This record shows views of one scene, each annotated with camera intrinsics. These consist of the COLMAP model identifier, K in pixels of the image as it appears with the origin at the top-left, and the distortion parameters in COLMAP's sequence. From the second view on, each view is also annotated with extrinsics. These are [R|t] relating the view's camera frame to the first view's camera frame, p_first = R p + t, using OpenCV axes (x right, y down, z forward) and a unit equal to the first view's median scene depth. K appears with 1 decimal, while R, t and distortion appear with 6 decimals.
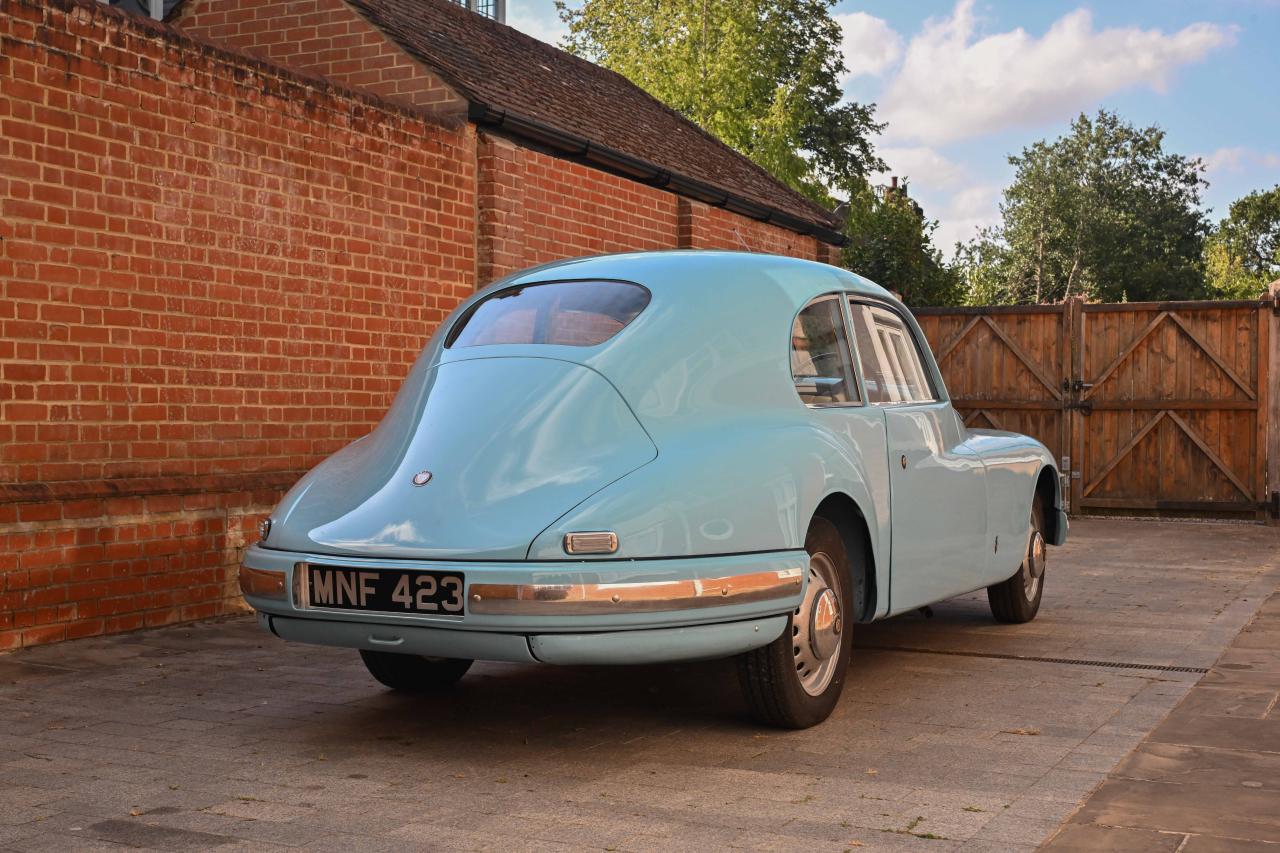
lens RADIAL K [[1621.8, 0, 640.0], [0, 1621.8, 426.5], [0, 0, 1]] dist [0.026353, -0.018482]
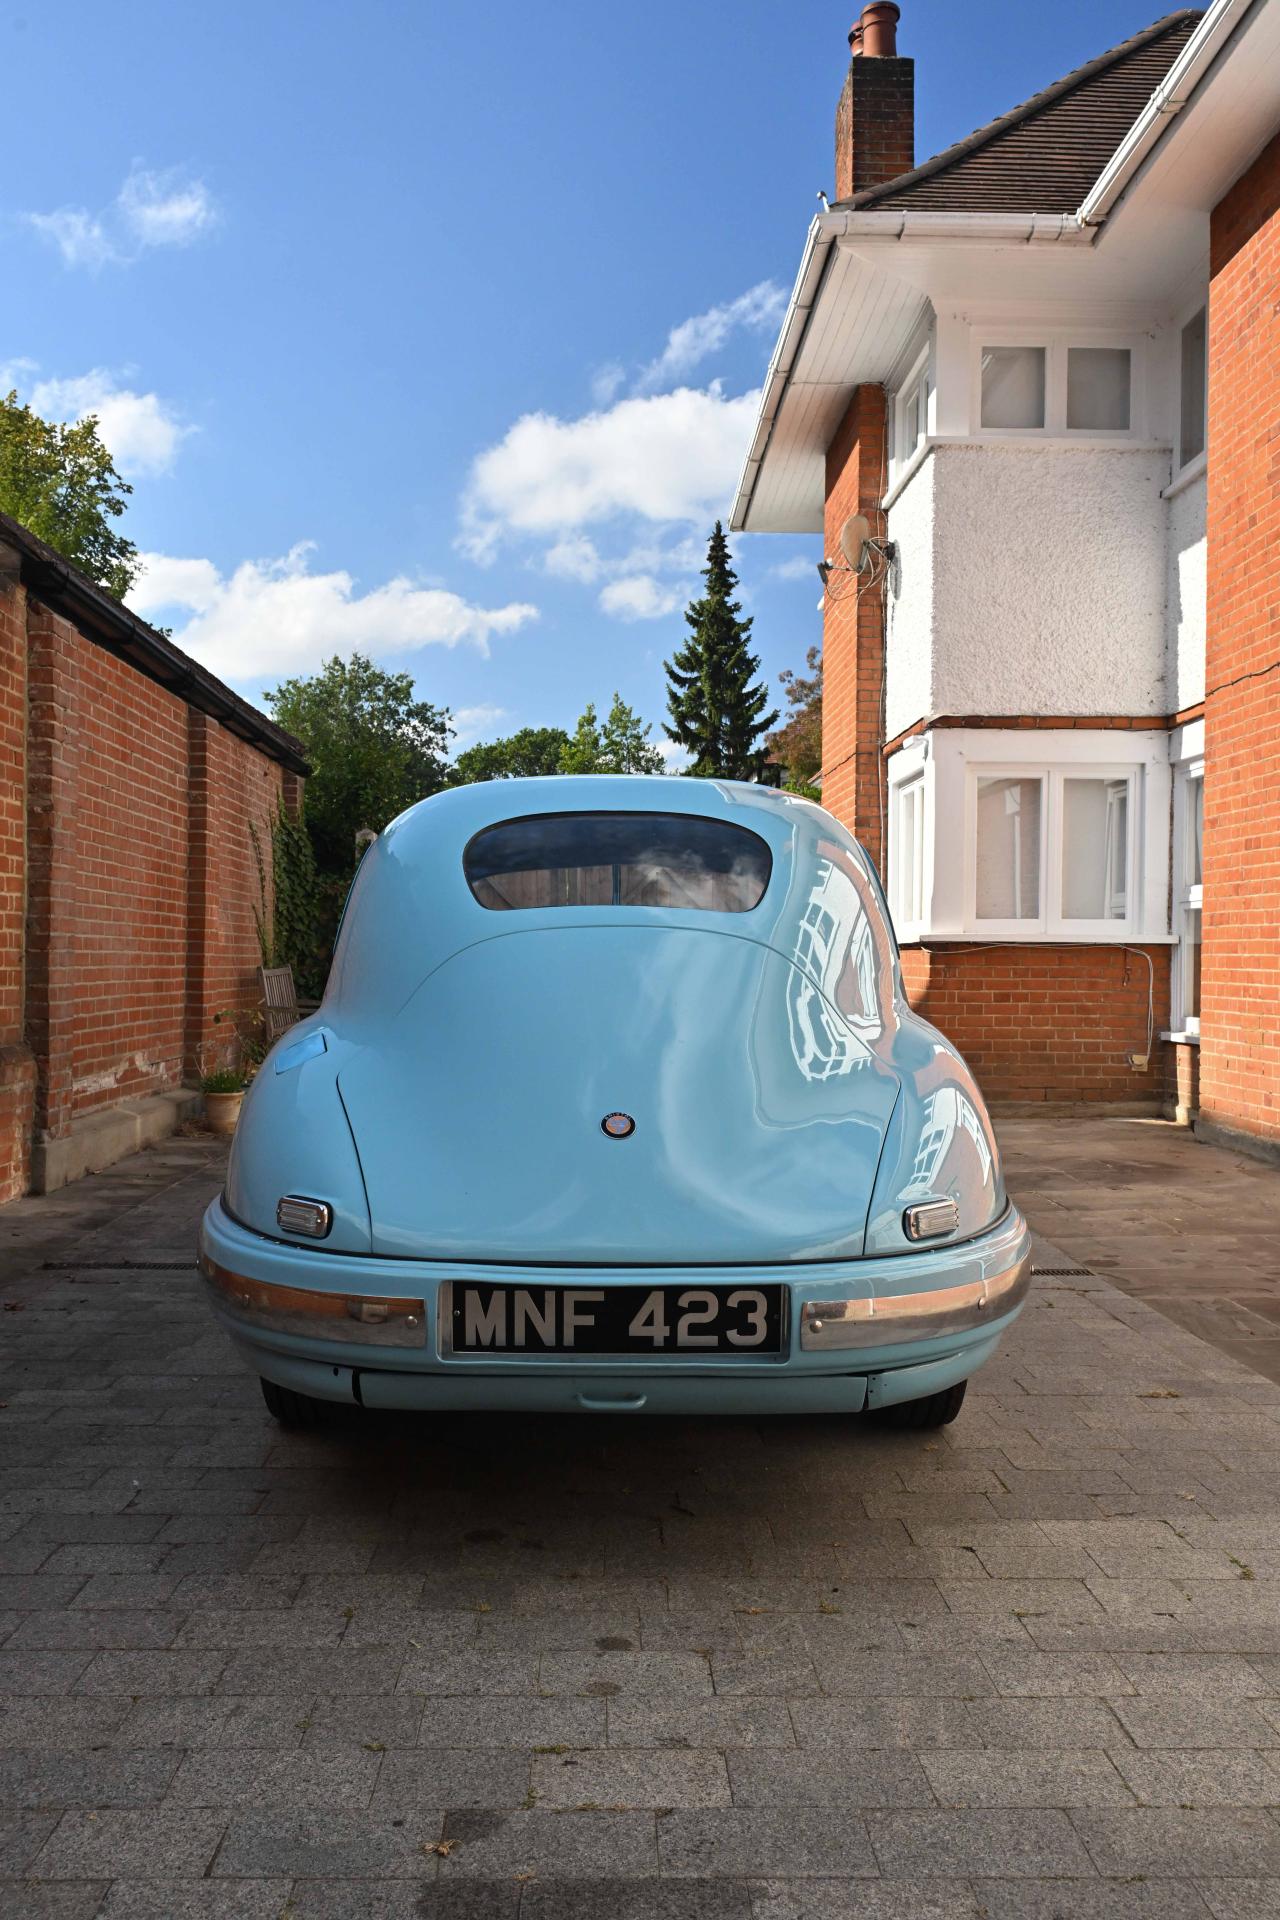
lens RADIAL K [[1612.1, 0, 633.3], [0, 1612.1, 967.8], [0, 0, 1]] dist [0.004079, 0.002758]
pose [[0.887405, 0.001200, 0.460988, -0.235110], [-0.002827, 0.999992, 0.002839, -0.017157], [-0.460981, -0.003823, 0.887402, 0.255986]]
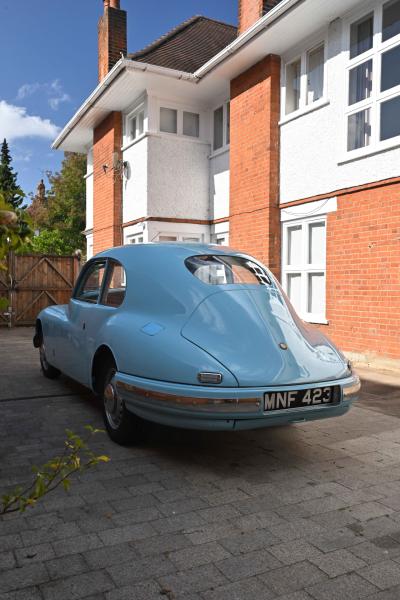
lens RADIAL K [[505.1, 0, 196.8], [0, 505.1, 301.2], [0, 0, 1]] dist [0.004494, -0.002332]
pose [[0.595587, -0.020976, 0.803017, -0.438473], [-0.001223, 0.999634, 0.027019, -0.028144], [-0.803290, -0.017074, 0.595343, 0.385816]]
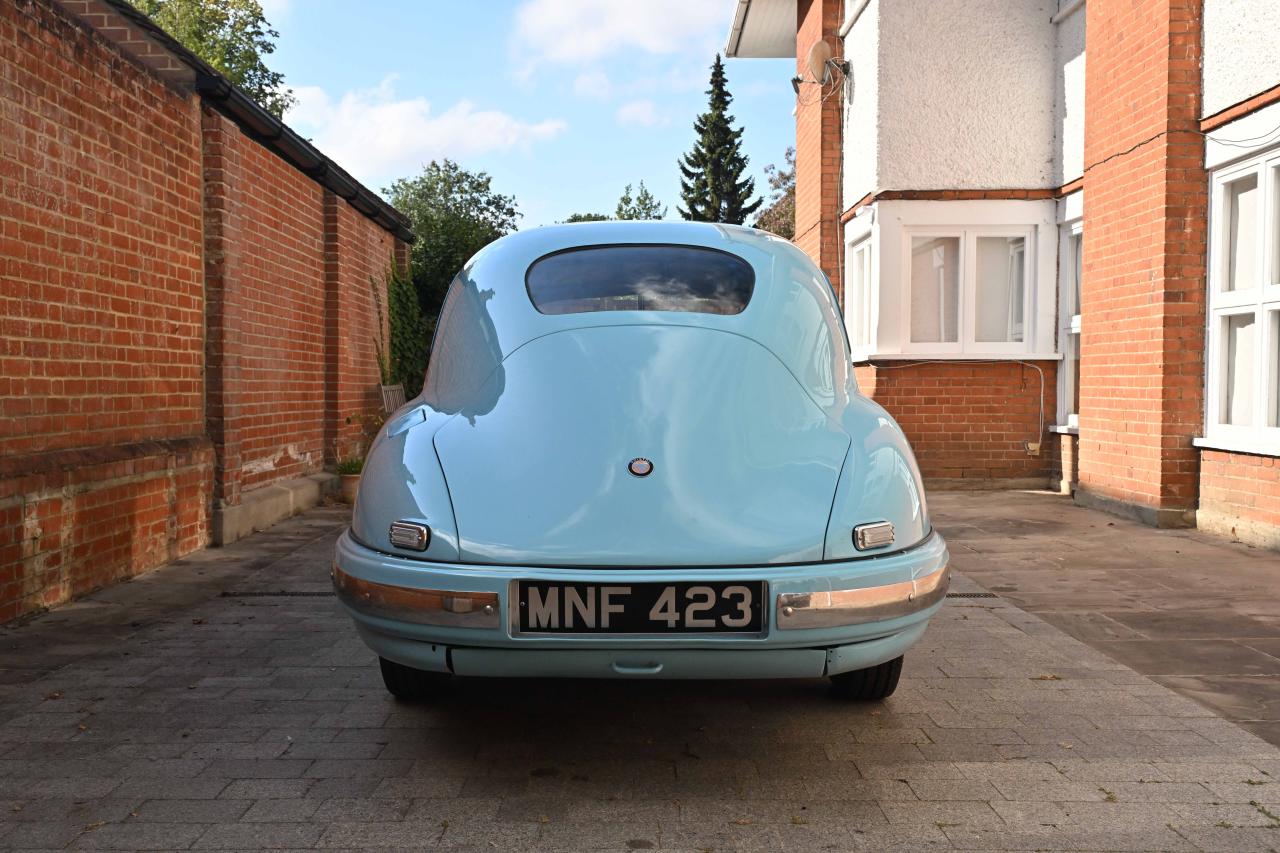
lens RADIAL K [[1193.3, 0, 638.0], [0, 1193.3, 422.5], [0, 0, 1]] dist [0.026627, -0.005583]
pose [[0.894599, -0.017269, 0.446535, -0.233293], [0.005233, 0.999589, 0.028175, -0.004913], [-0.446839, -0.022869, 0.894322, 0.255781]]
